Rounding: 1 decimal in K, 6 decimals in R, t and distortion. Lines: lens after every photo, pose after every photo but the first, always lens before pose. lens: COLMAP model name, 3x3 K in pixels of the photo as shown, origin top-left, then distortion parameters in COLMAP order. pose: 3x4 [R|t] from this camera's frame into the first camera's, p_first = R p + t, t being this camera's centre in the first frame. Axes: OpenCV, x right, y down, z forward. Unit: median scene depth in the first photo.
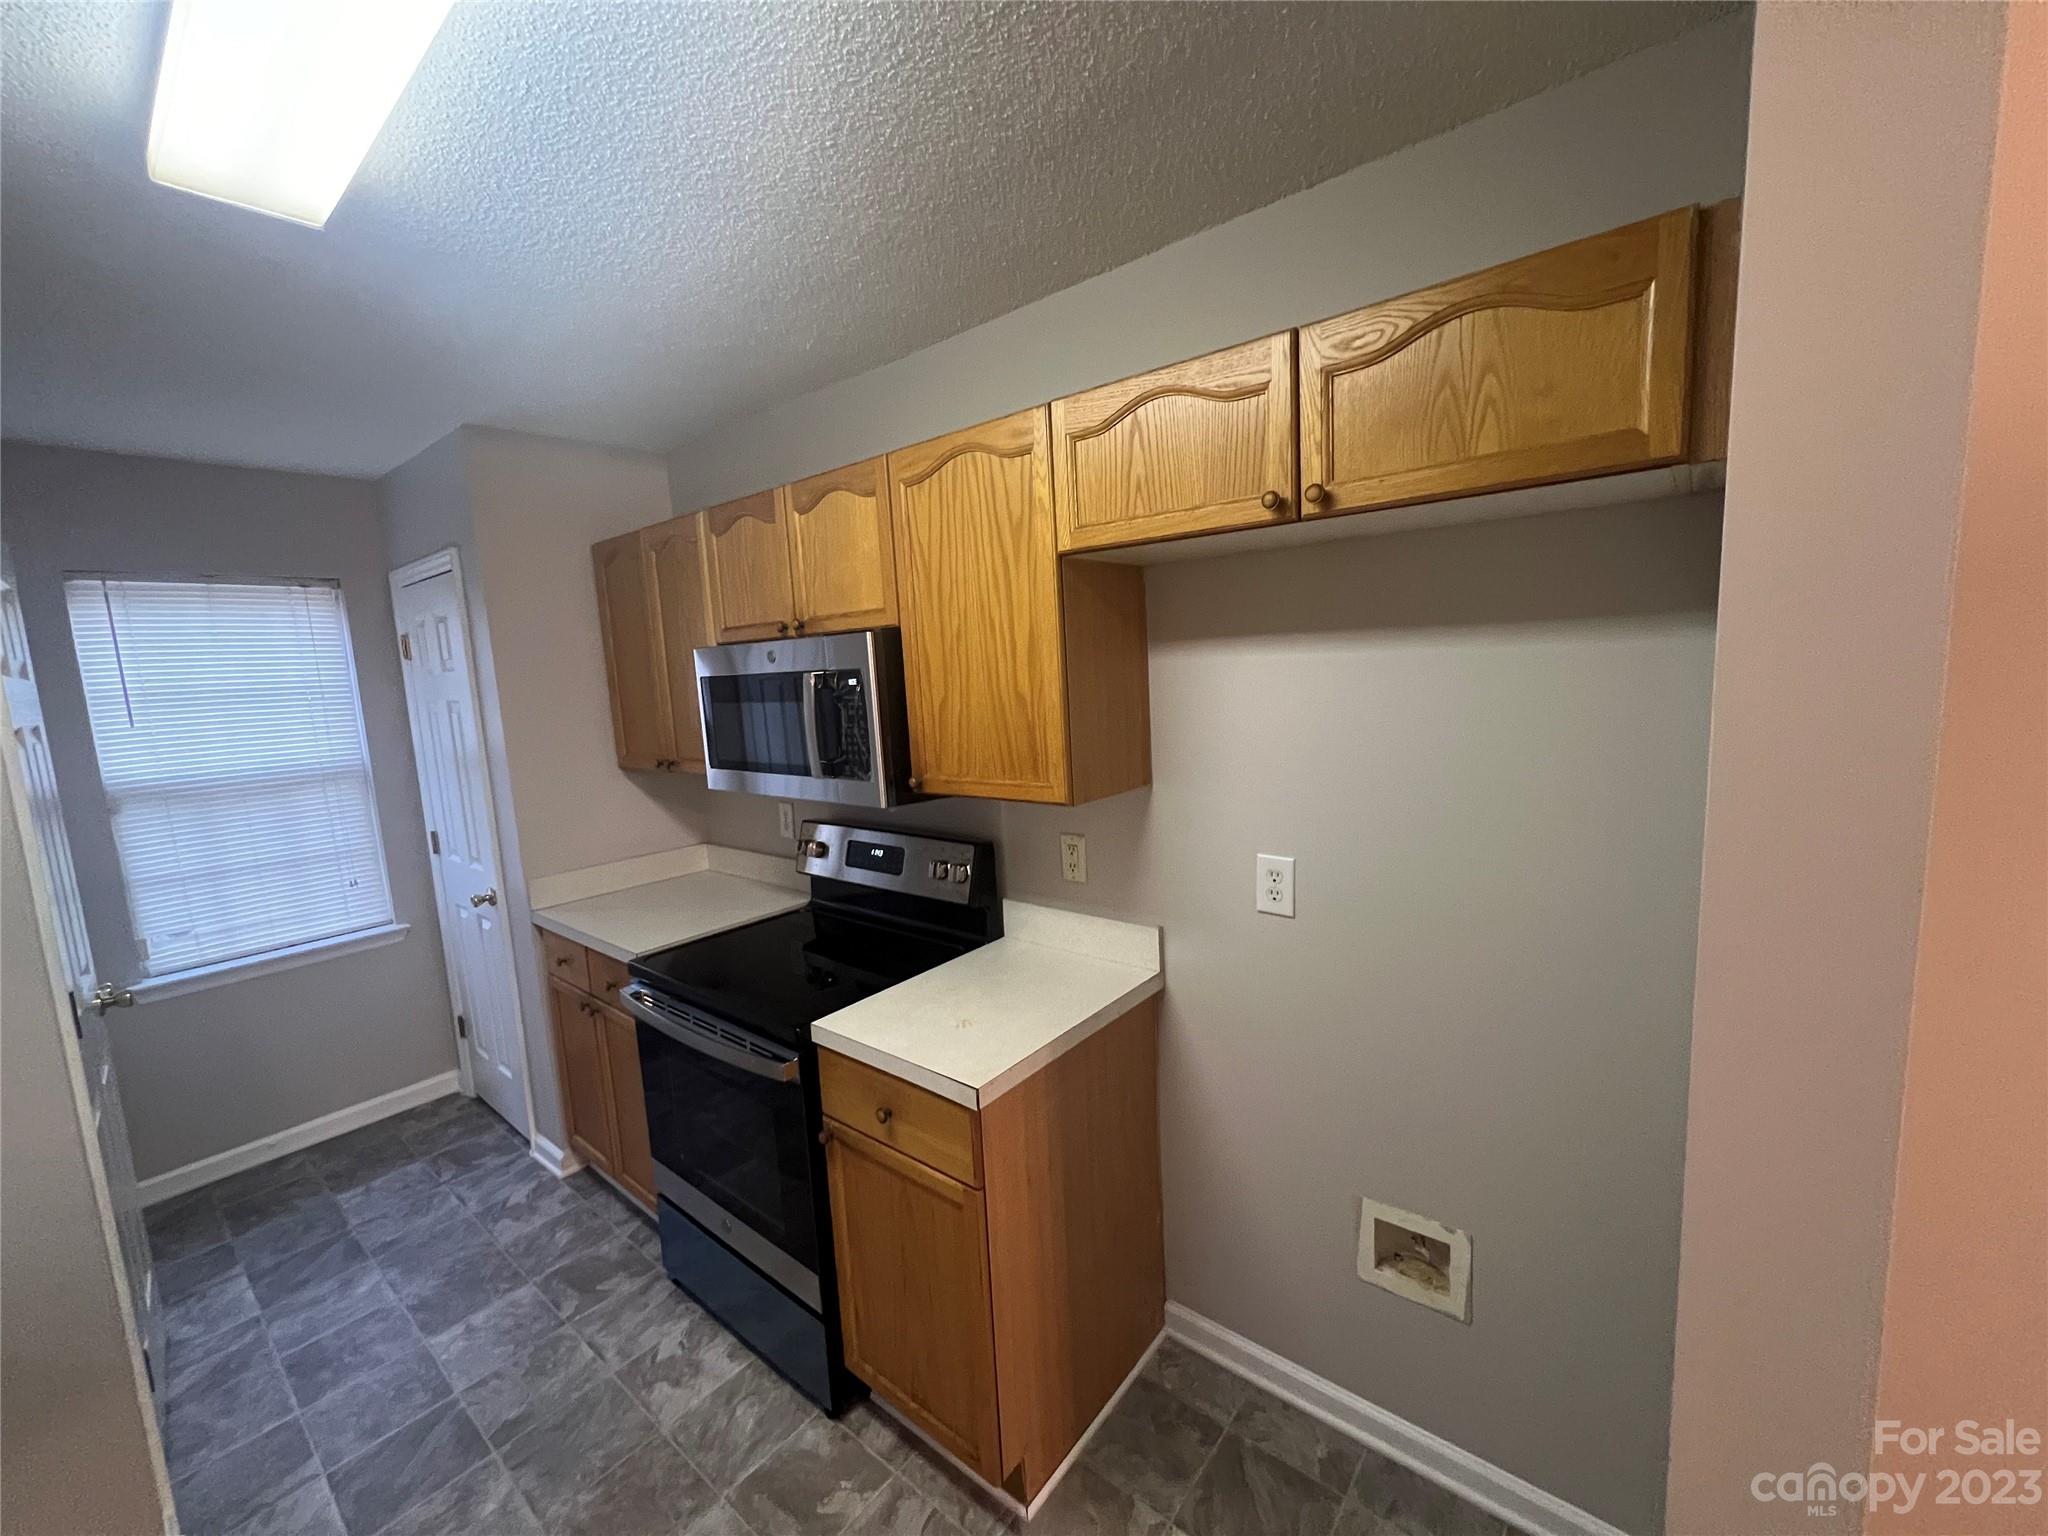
lens RADIAL K [[815.5, 0, 1024.0], [0, 815.5, 768.0], [0, 0, 1]] dist [-0.000826, -0.000430]
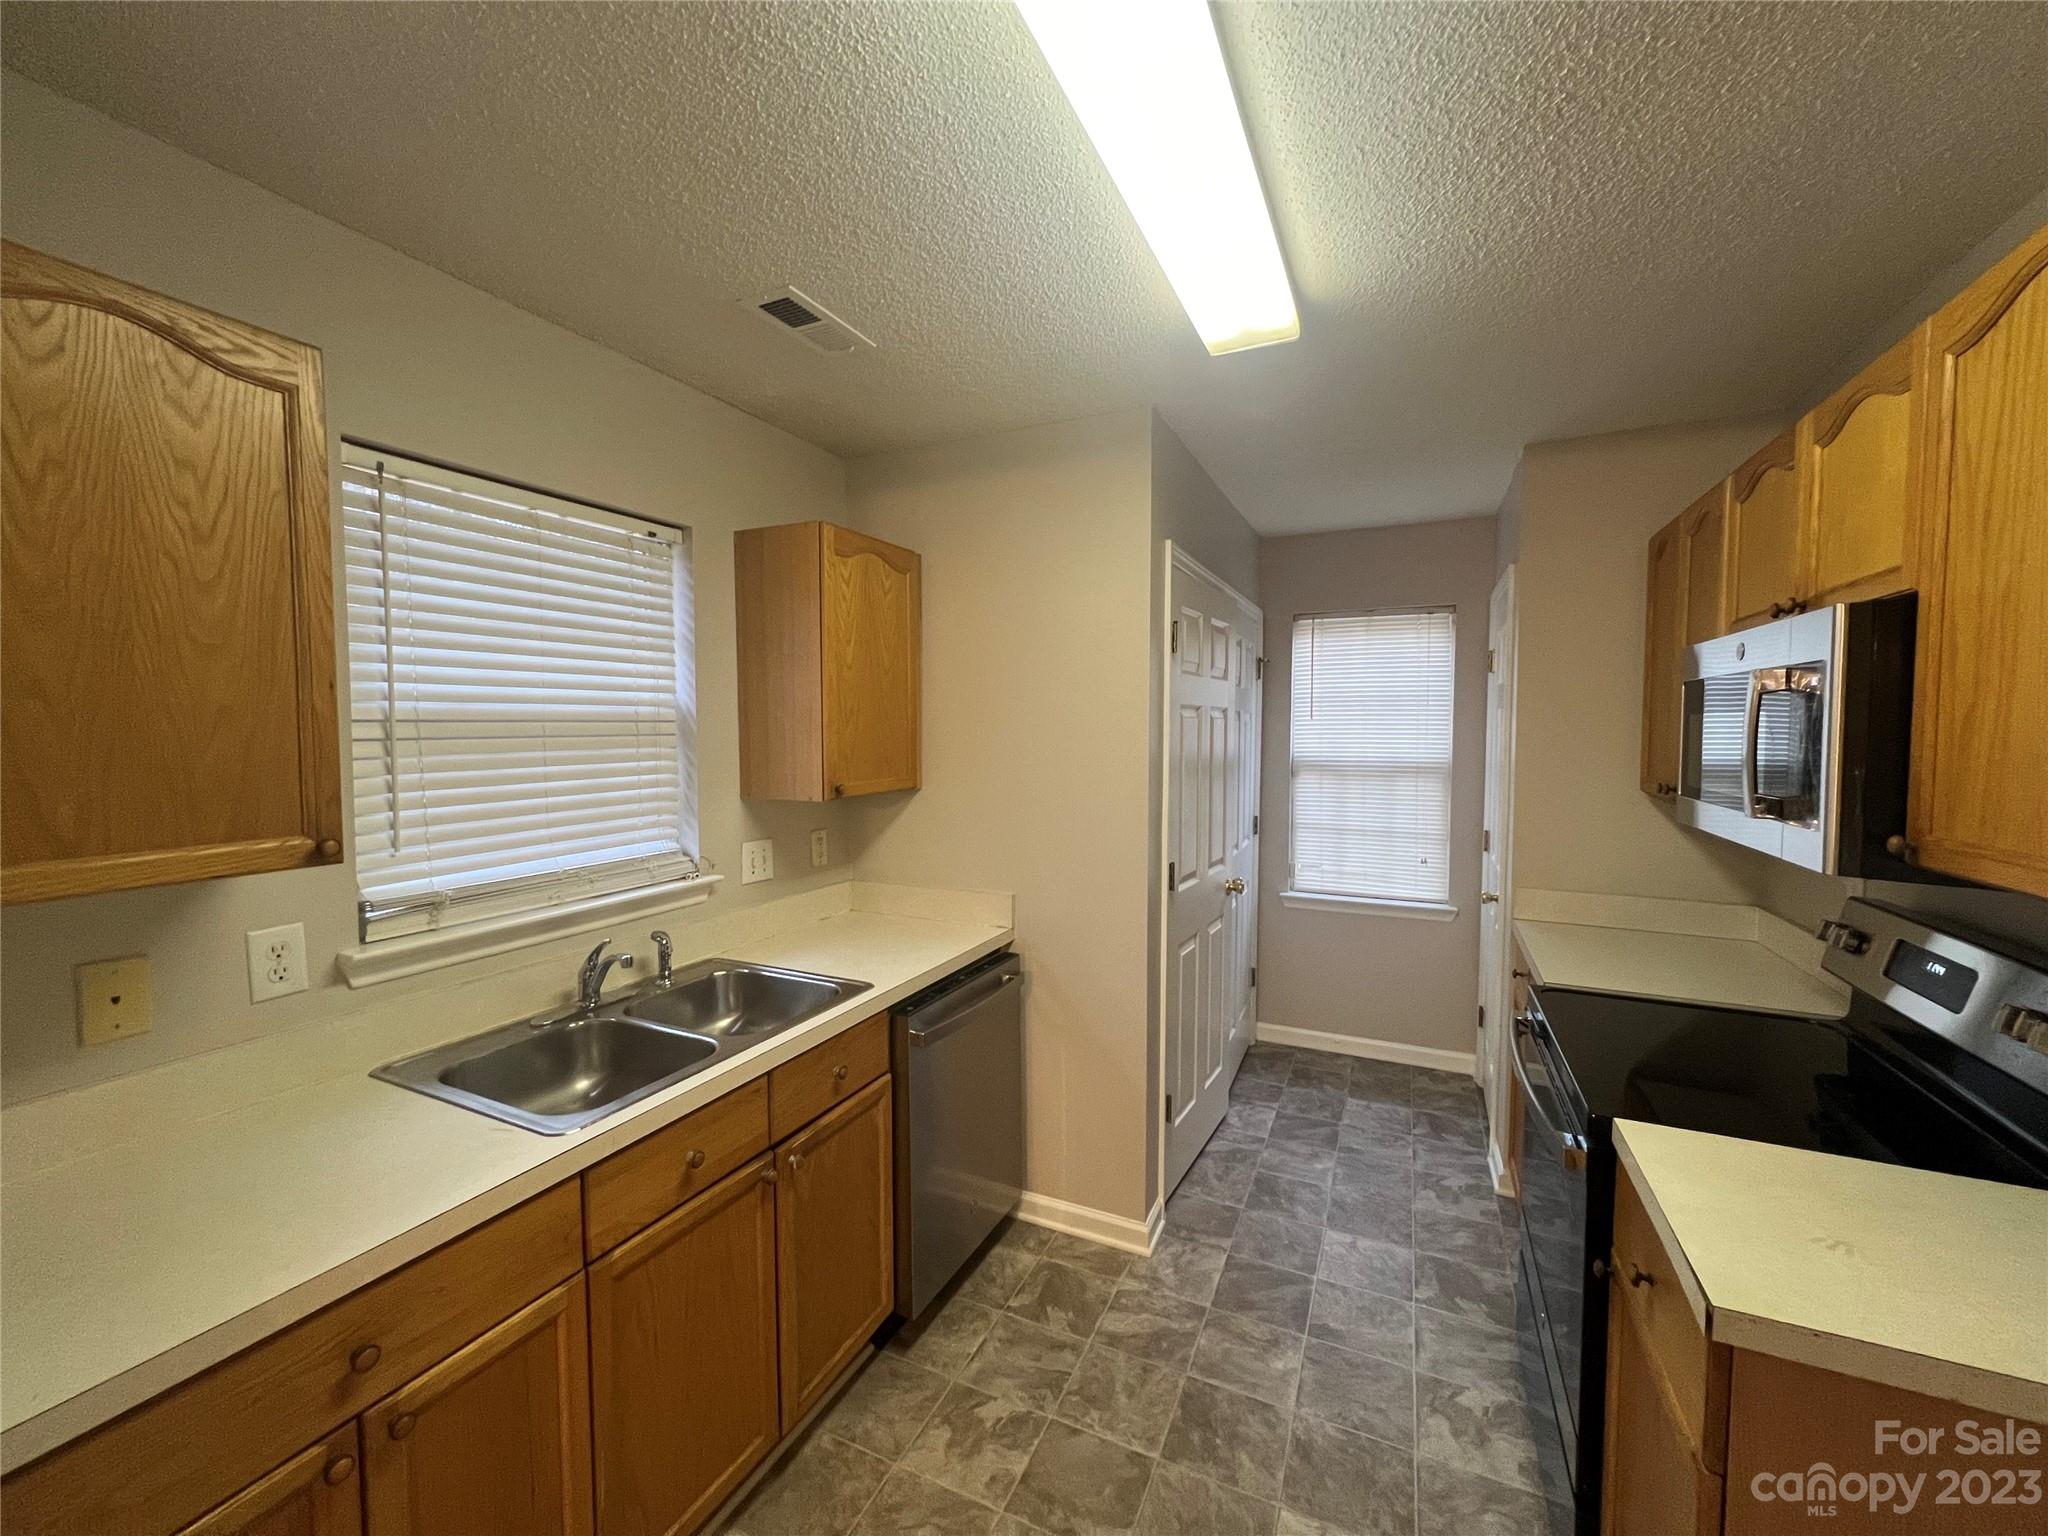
lens RADIAL K [[815.5, 0, 1024.0], [0, 815.5, 768.0], [0, 0, 1]] dist [-0.000826, -0.000430]
pose [[0.238303, 0.100210, -0.966007, 0.234780], [-0.137339, 0.988144, 0.068626, 0.007263], [0.961431, 0.116316, 0.249240, 0.173790]]
